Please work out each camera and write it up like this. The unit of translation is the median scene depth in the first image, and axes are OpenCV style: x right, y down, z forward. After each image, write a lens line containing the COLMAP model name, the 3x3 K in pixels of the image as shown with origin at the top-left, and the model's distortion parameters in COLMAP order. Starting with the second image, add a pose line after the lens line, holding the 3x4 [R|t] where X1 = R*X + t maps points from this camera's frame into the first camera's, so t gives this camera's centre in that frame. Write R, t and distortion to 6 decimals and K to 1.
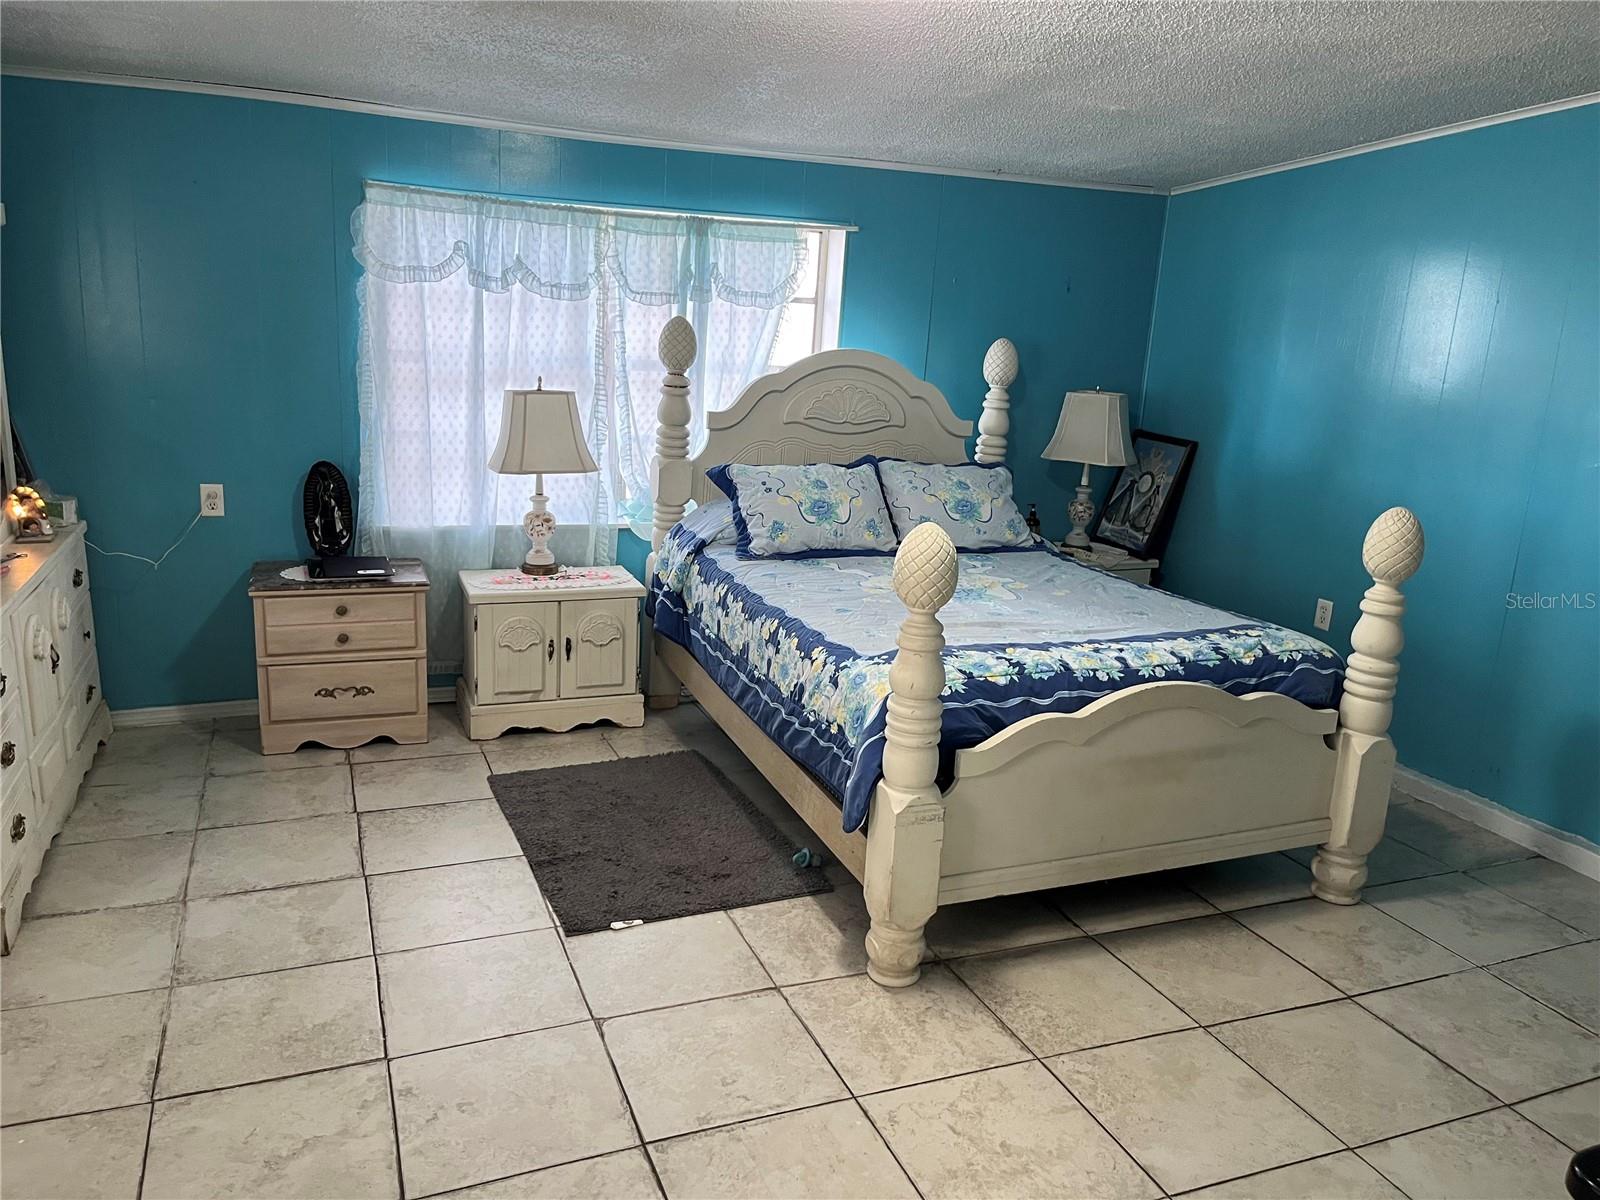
lens RADIAL K [[1218.6, 0, 800.1], [0, 1218.6, 603.9], [0, 0, 1]] dist [0.039408, -0.054005]
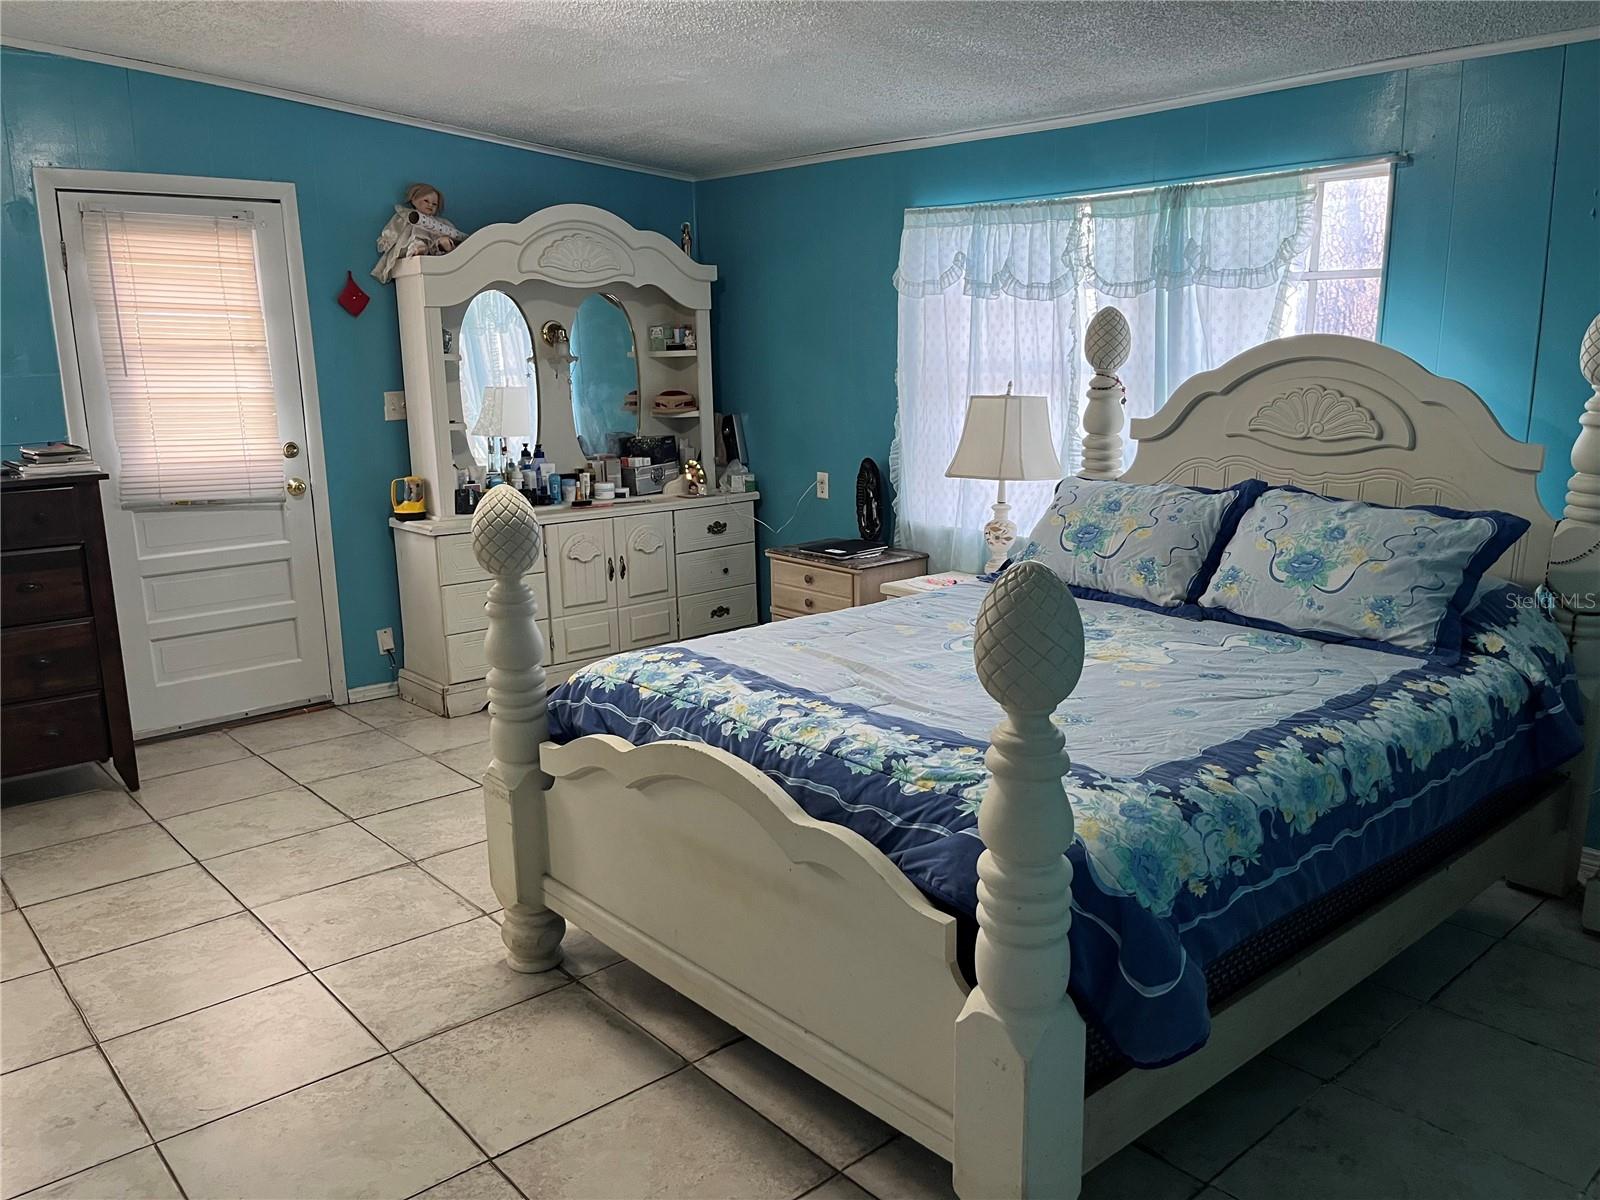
lens RADIAL K [[1218.6, 0, 798.8], [0, 1218.6, 600.9], [0, 0, 1]] dist [0.039408, -0.054005]
pose [[0.331510, 0.141927, -0.932715, 0.669117], [-0.197916, 0.977084, 0.078334, -0.059819], [0.922459, 0.158631, 0.352003, 0.540872]]
